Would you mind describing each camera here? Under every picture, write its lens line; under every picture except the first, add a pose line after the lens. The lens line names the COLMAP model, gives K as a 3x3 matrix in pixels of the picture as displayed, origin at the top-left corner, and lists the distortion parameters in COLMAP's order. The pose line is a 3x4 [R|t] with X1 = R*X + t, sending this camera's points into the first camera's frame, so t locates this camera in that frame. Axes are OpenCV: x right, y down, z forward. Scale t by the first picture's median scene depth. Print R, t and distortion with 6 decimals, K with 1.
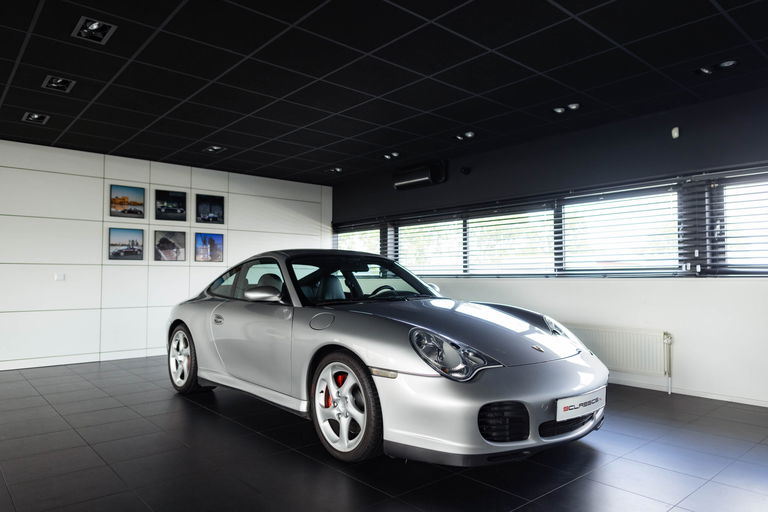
lens RADIAL K [[516.4, 0, 384.0], [0, 516.4, 256.0], [0, 0, 1]] dist [0.000465, 0.001215]
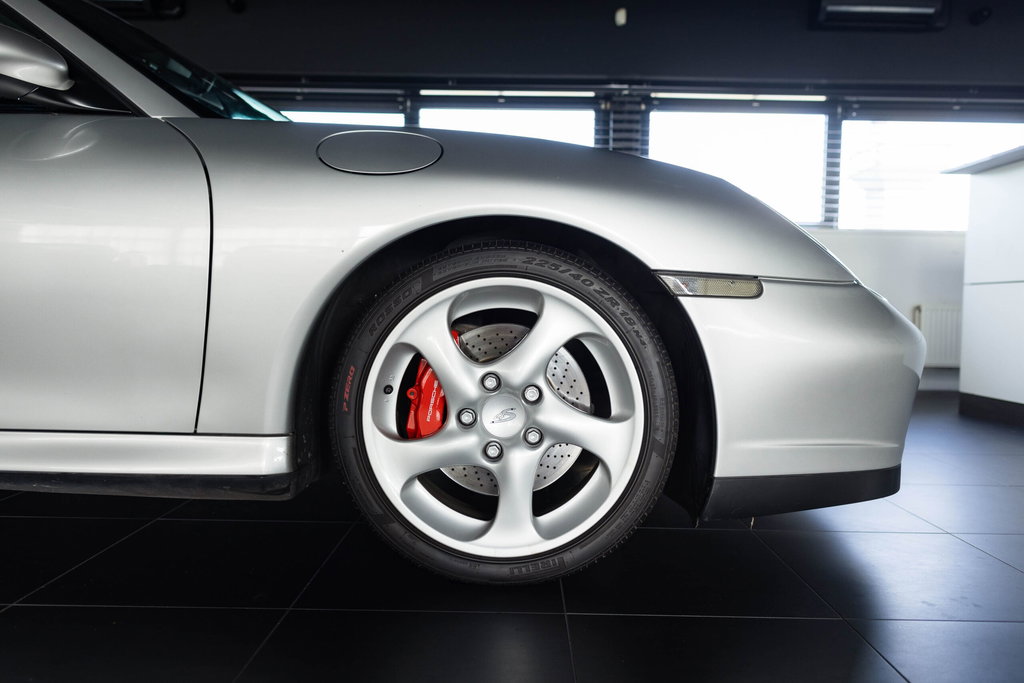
lens RADIAL K [[688.5, 0, 512.0], [0, 688.5, 341.5], [0, 0, 1]] dist [0.000465, 0.001215]
pose [[0.665395, -0.025397, 0.746059, -0.380729], [-0.051791, 0.995442, 0.080077, 0.208104], [-0.744693, -0.091922, 0.661047, 0.714450]]
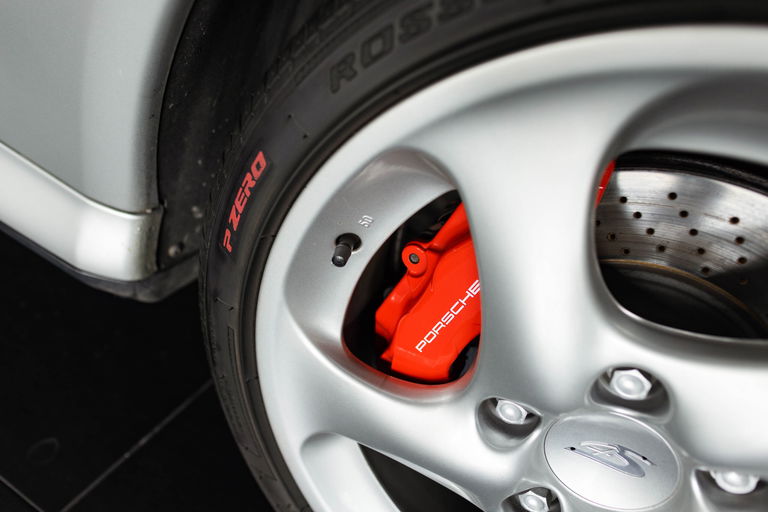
lens RADIAL K [[516.4, 0, 384.0], [0, 516.4, 256.0], [0, 0, 1]] dist [0.000465, 0.001215]
pose [[0.884035, 0.006495, 0.467376, -0.176539], [-0.326011, 0.725114, 0.606569, 0.205871], [-0.334961, -0.688598, 0.643144, 0.953847]]
